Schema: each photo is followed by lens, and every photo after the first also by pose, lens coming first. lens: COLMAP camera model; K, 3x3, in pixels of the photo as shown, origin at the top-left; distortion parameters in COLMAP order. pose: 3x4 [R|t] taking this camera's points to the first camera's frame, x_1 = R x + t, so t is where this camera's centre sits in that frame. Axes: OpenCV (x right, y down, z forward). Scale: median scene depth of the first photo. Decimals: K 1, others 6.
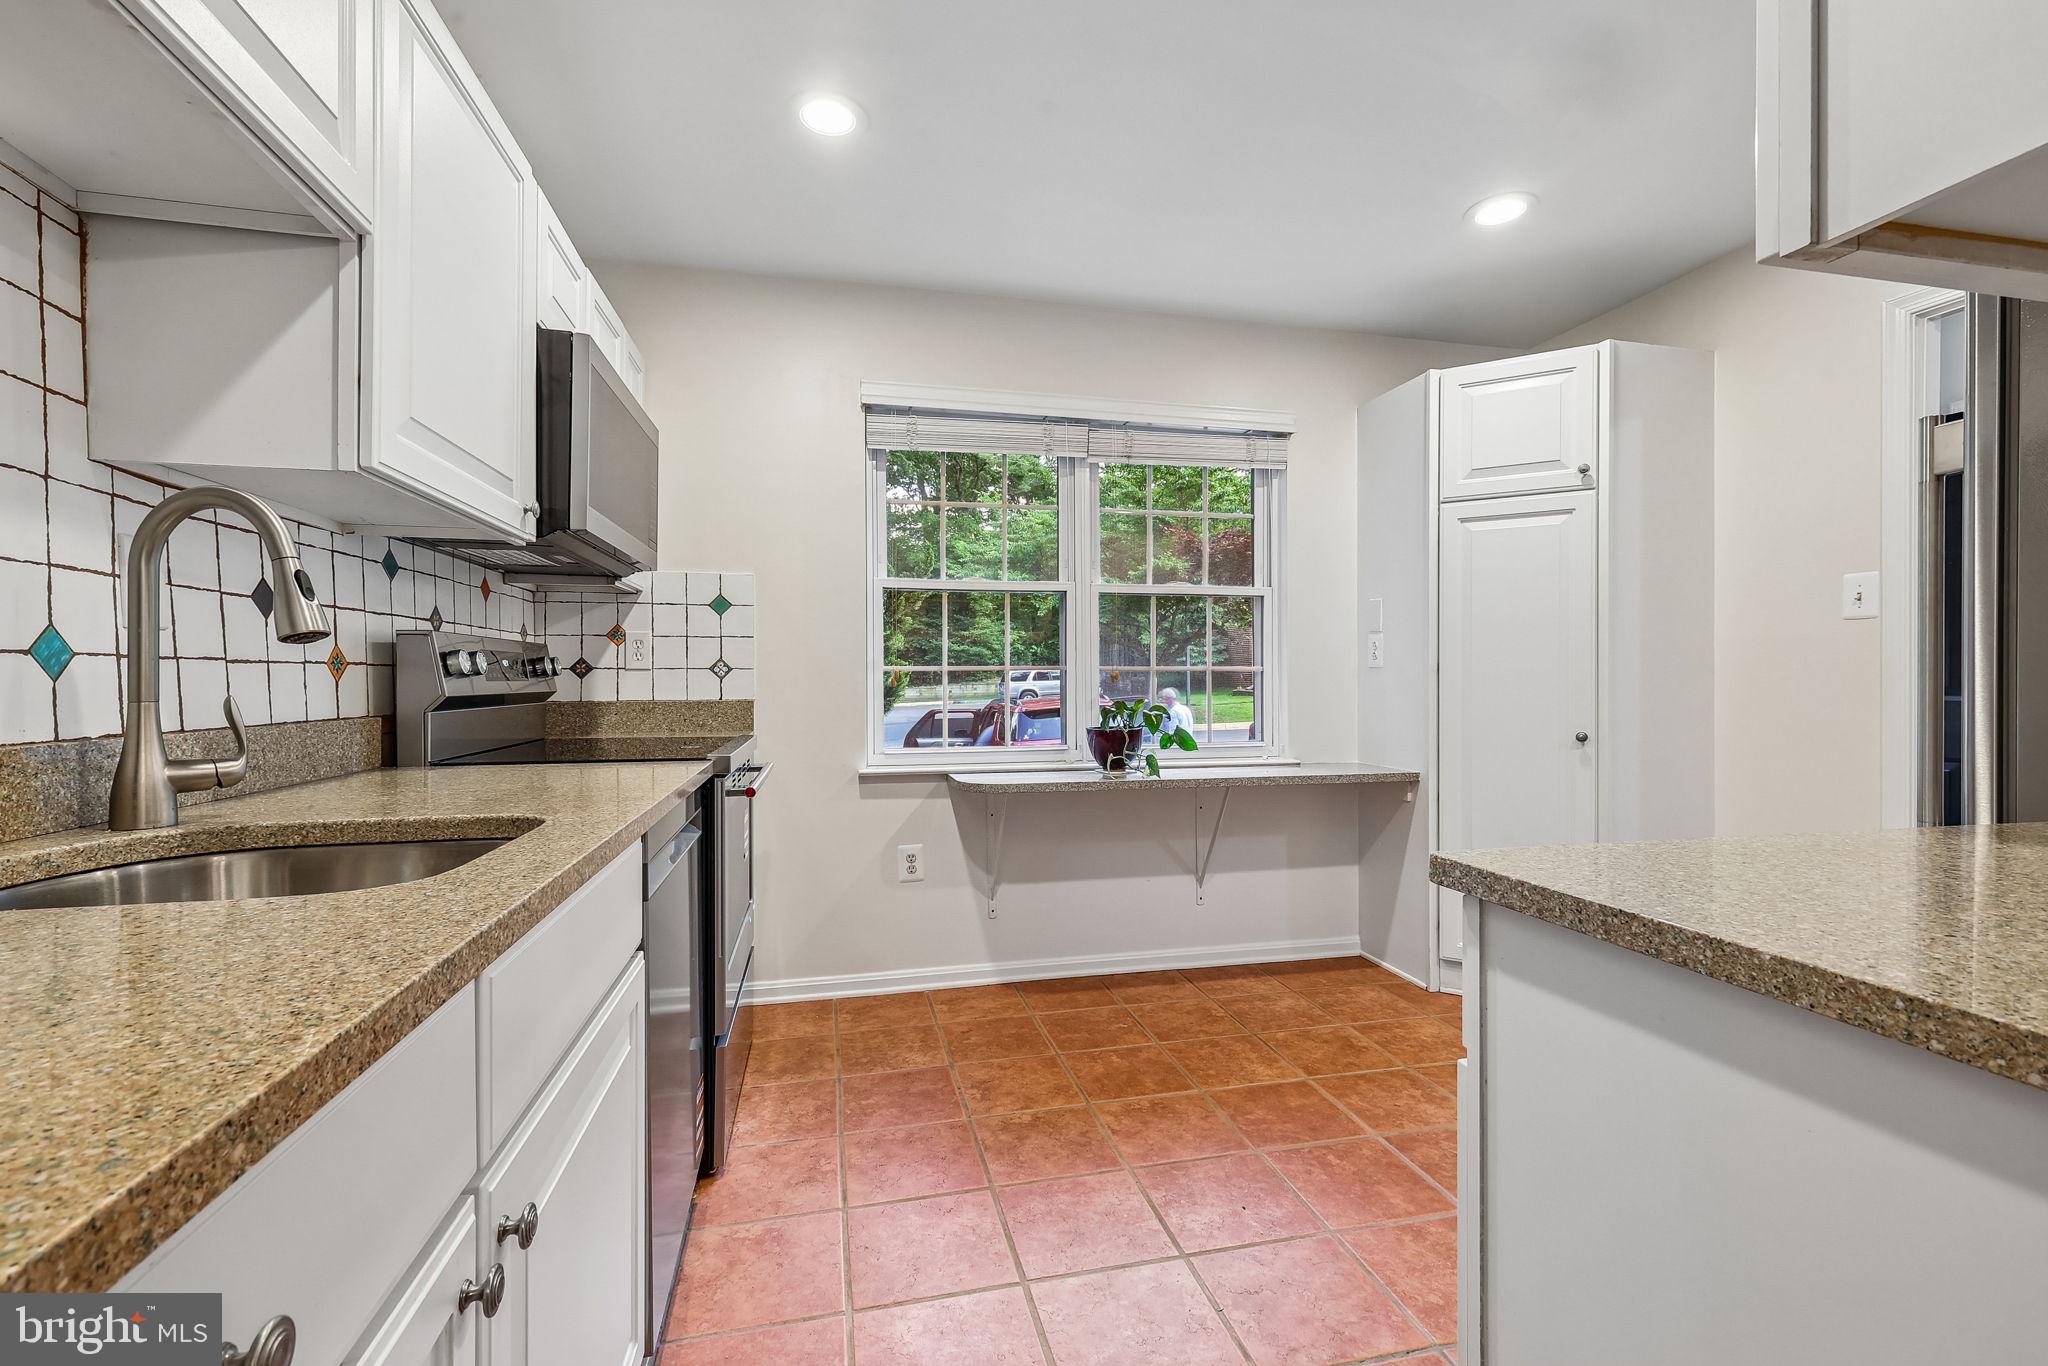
lens RADIAL K [[893.0, 0, 1019.3], [0, 893.0, 689.5], [0, 0, 1]] dist [0.003057, -0.000177]
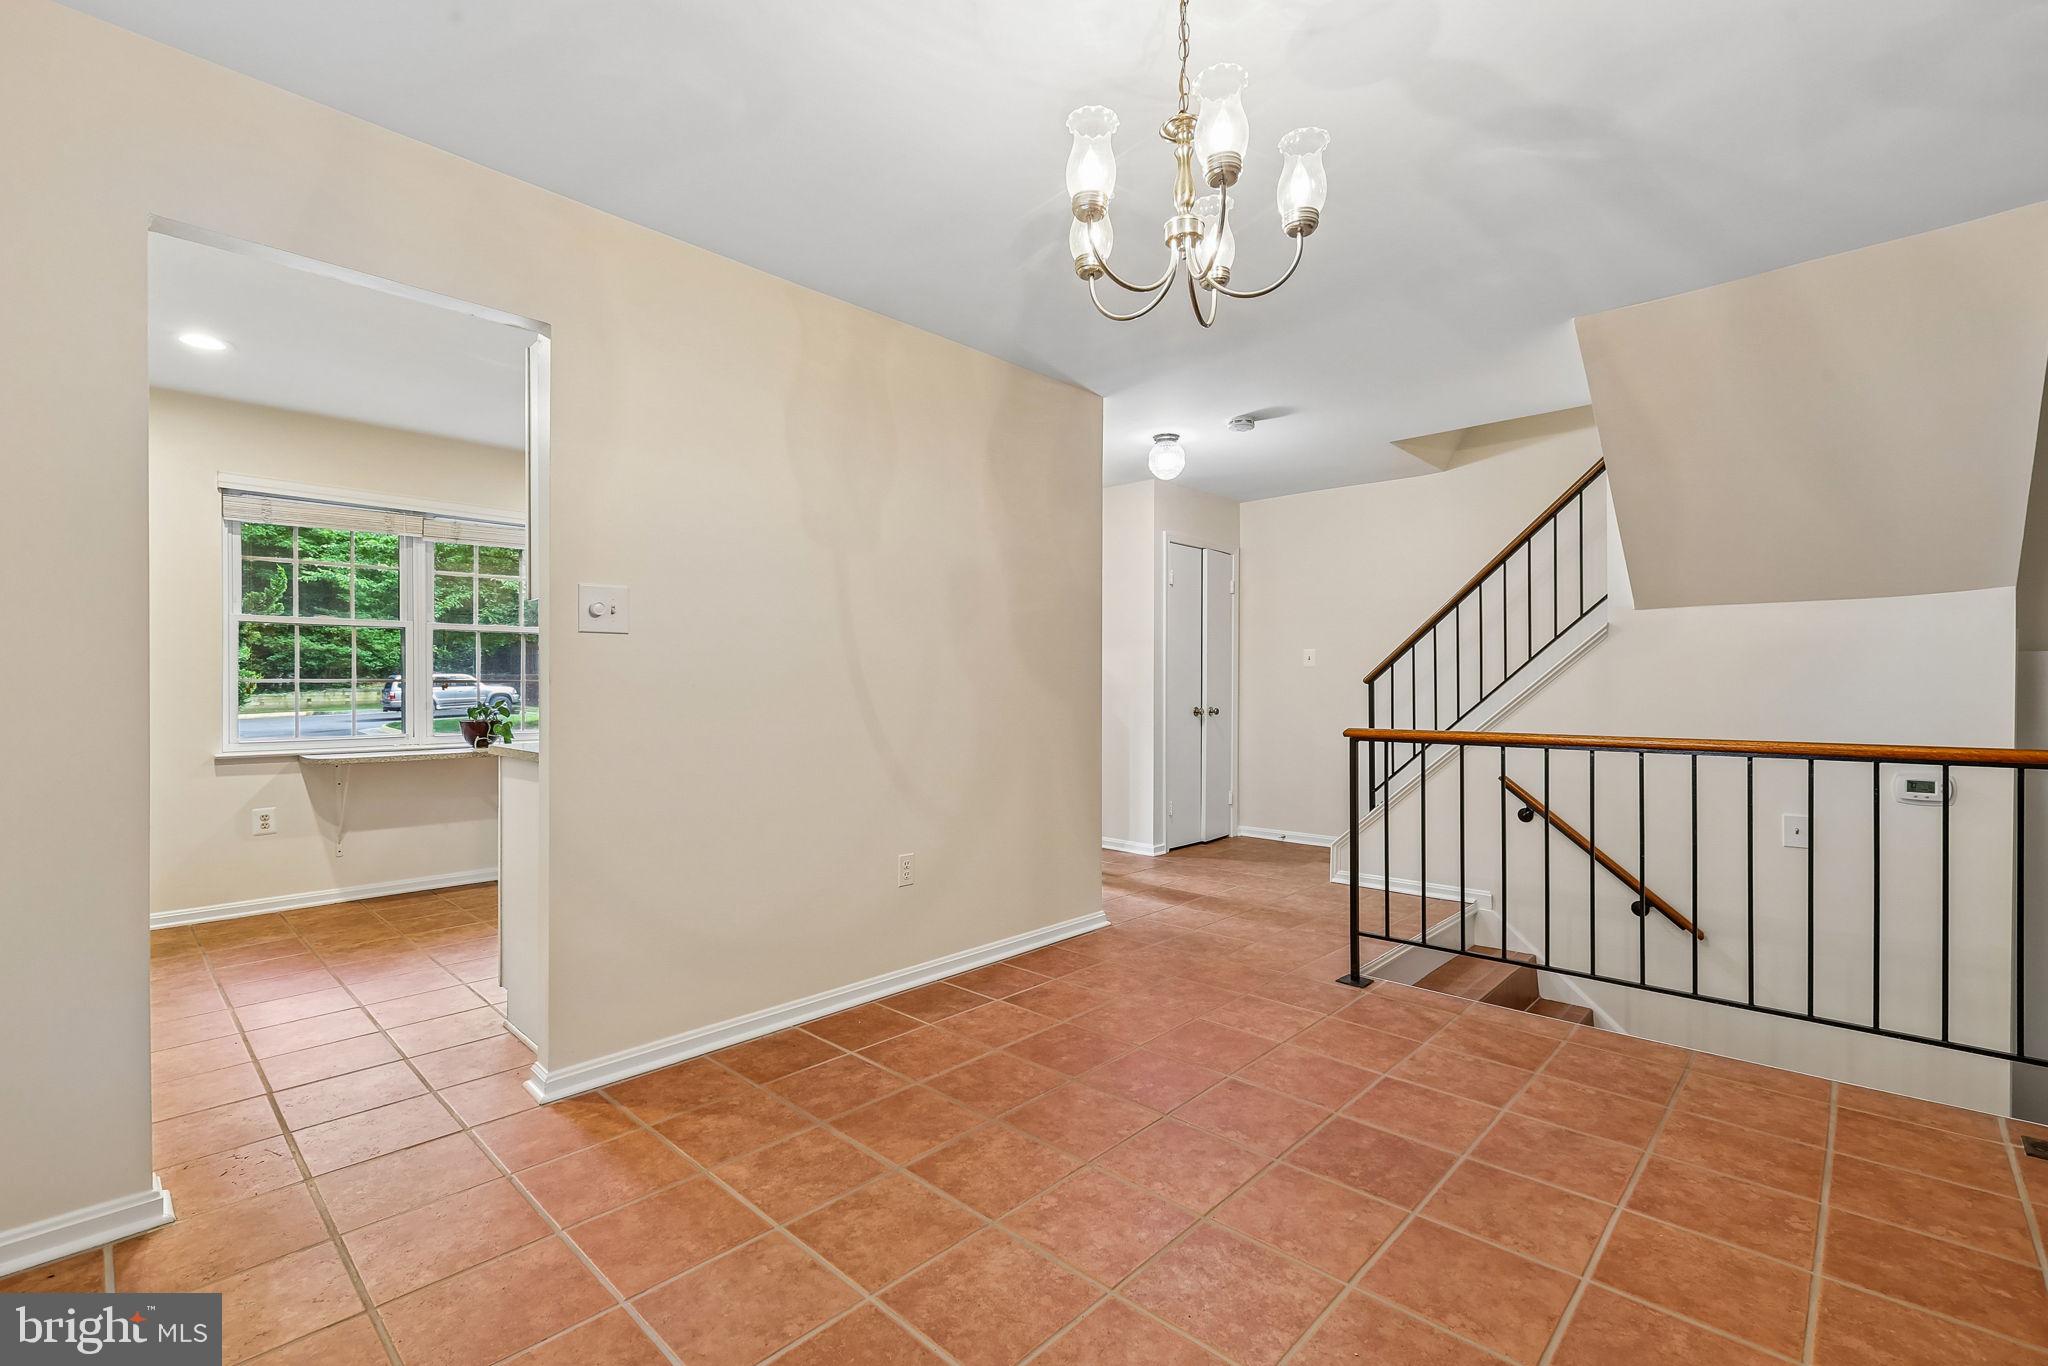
lens RADIAL K [[893.0, 0, 1043.5], [0, 893.0, 688.4], [0, 0, 1]] dist [0.003057, -0.000177]
pose [[0.819815, 0.001061, 0.572628, 0.073849], [0.003867, 0.999965, -0.007389, 0.003238], [-0.572616, 0.008272, 0.819782, -0.823558]]
